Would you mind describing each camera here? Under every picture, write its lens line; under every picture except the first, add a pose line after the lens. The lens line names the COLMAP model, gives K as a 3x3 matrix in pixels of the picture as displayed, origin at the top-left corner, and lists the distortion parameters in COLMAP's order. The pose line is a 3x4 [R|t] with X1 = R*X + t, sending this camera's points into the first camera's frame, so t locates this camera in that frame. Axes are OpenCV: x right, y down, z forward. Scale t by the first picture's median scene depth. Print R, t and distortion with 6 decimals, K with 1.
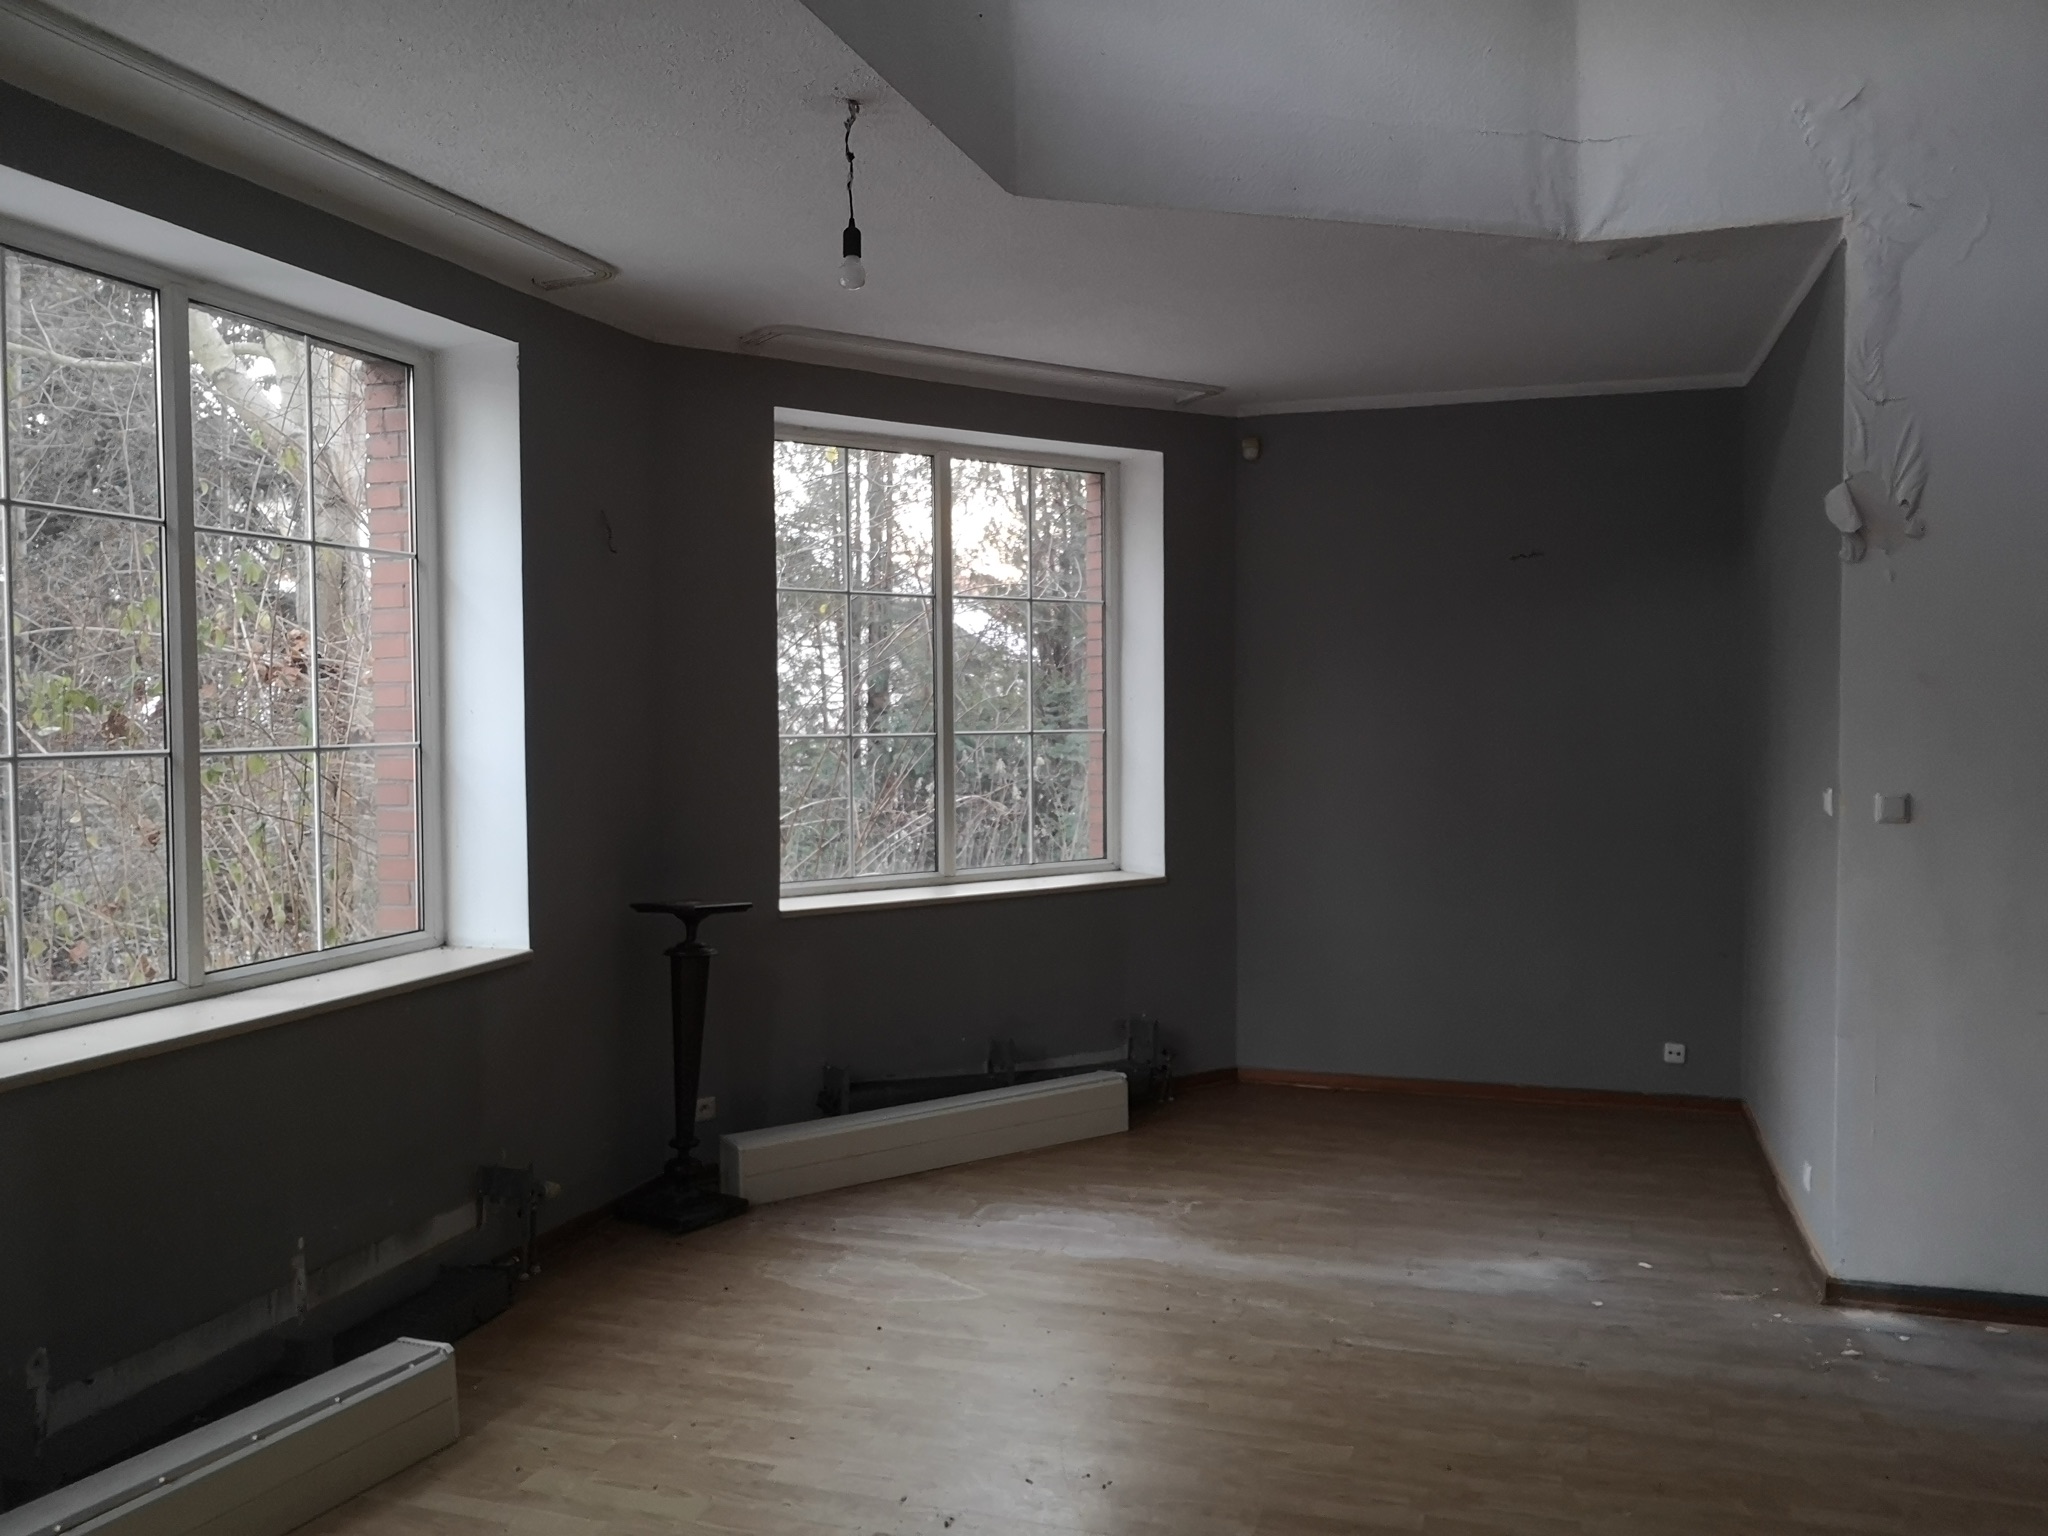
lens RADIAL K [[1621.8, 0, 1028.7], [0, 1621.8, 763.9], [0, 0, 1]] dist [-0.002071, -0.002965]
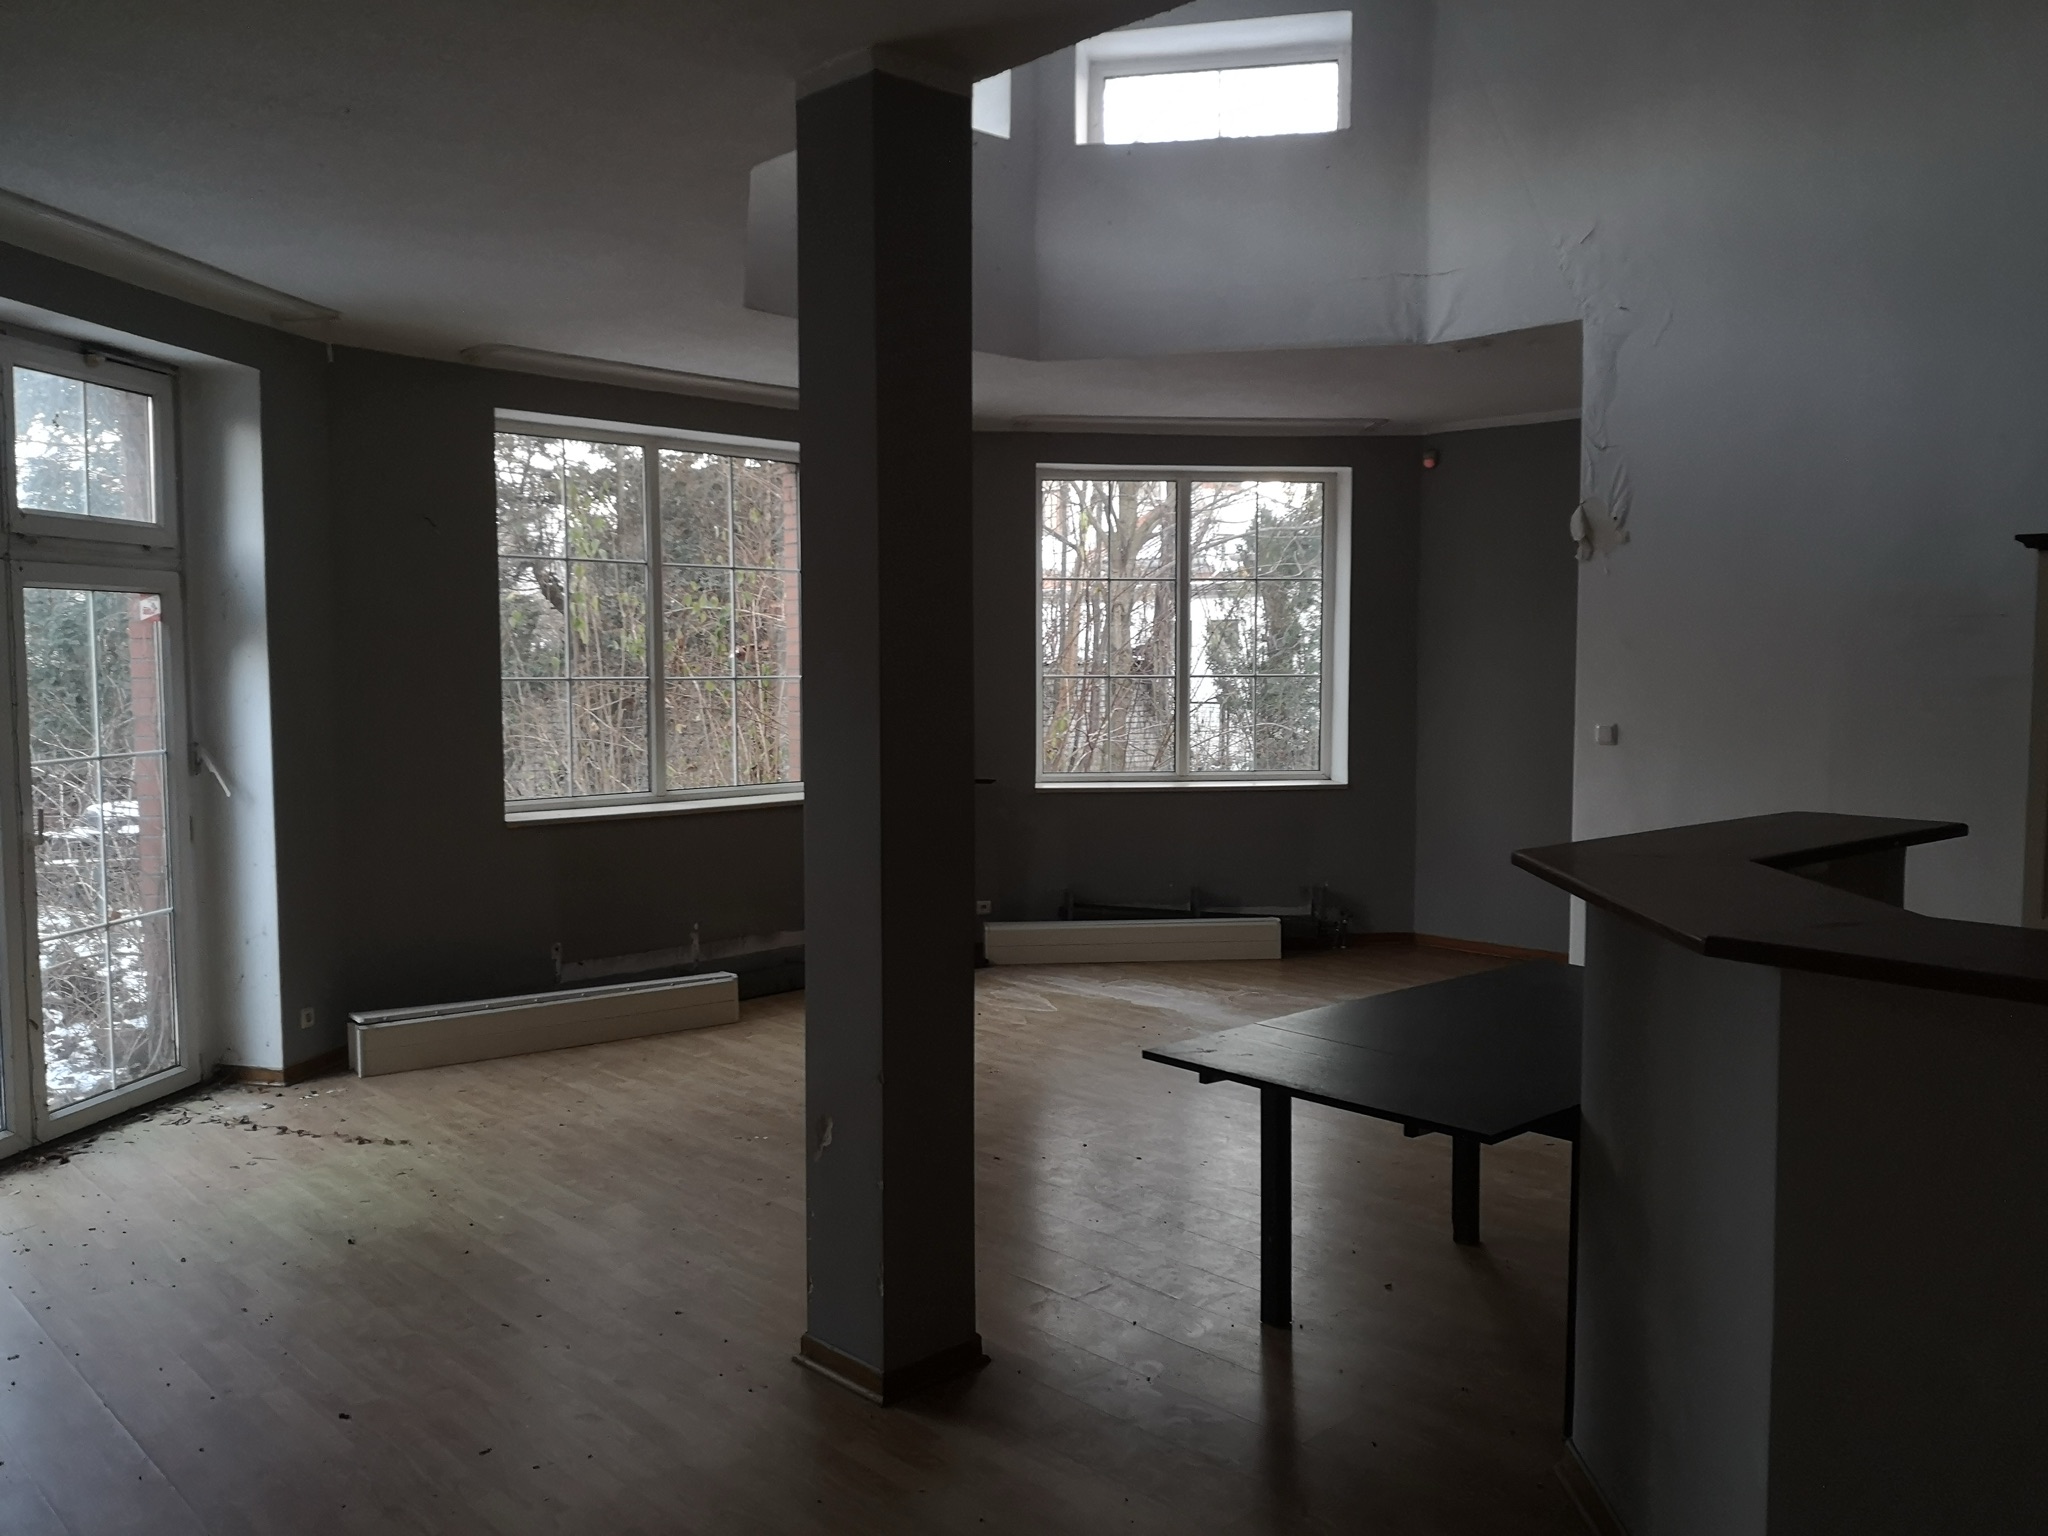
lens RADIAL K [[1621.8, 0, 1019.0], [0, 1621.8, 770.9], [0, 0, 1]] dist [-0.002071, -0.002965]
pose [[0.879608, 0.039203, -0.474080, 0.727781], [-0.020771, 0.998813, 0.044057, 0.007432], [0.475245, -0.028906, 0.879379, -0.481372]]
